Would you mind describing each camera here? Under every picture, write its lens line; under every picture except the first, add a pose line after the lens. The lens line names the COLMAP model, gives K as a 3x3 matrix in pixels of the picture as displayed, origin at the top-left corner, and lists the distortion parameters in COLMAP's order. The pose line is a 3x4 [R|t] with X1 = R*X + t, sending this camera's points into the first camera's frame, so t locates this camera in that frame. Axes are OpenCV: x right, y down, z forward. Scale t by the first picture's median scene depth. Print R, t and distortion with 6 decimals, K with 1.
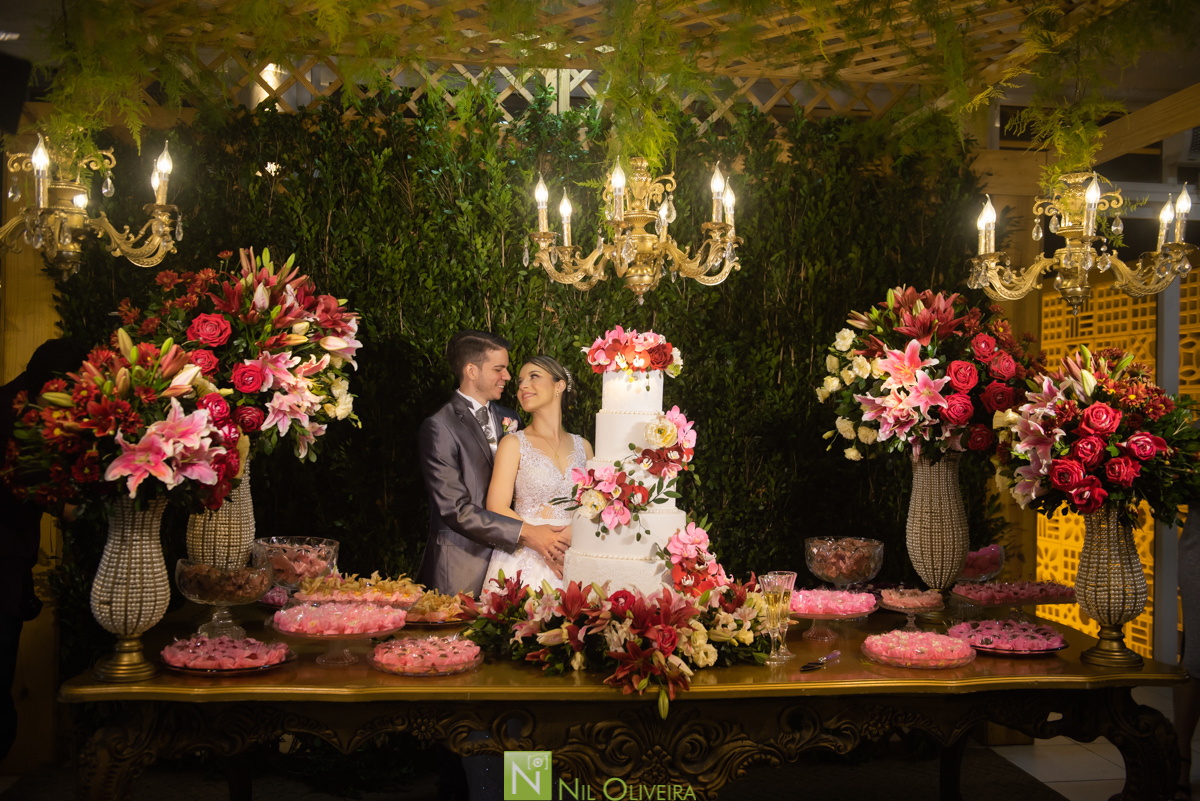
lens RADIAL K [[1037.8, 0, 600.0], [0, 1037.8, 400.5], [0, 0, 1]] dist [-0.008073, -0.006714]
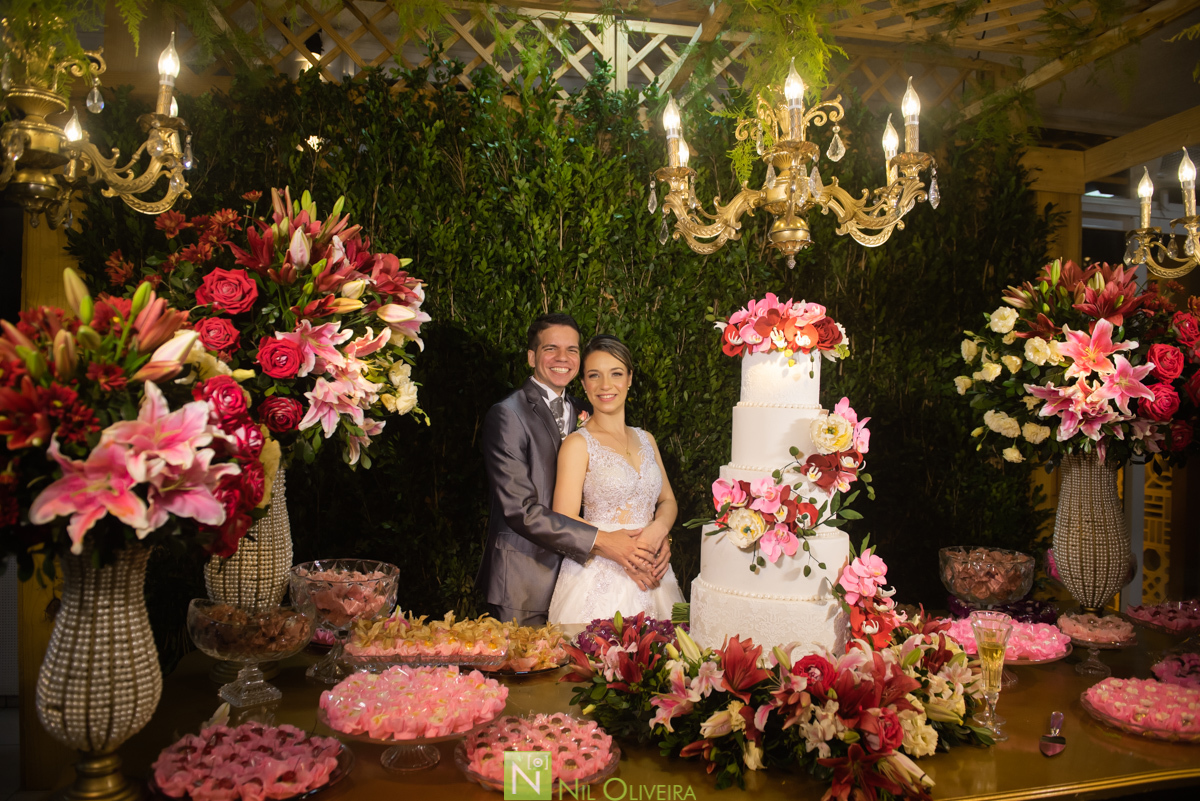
lens RADIAL K [[794.2, 0, 600.0], [0, 794.2, 400.5], [0, 0, 1]] dist [-0.056456, -0.002267]
pose [[0.999055, 0.001688, 0.043422, -0.134207], [-0.002042, 0.999965, 0.008116, 0.003017], [-0.043407, -0.008197, 0.999024, 0.421564]]
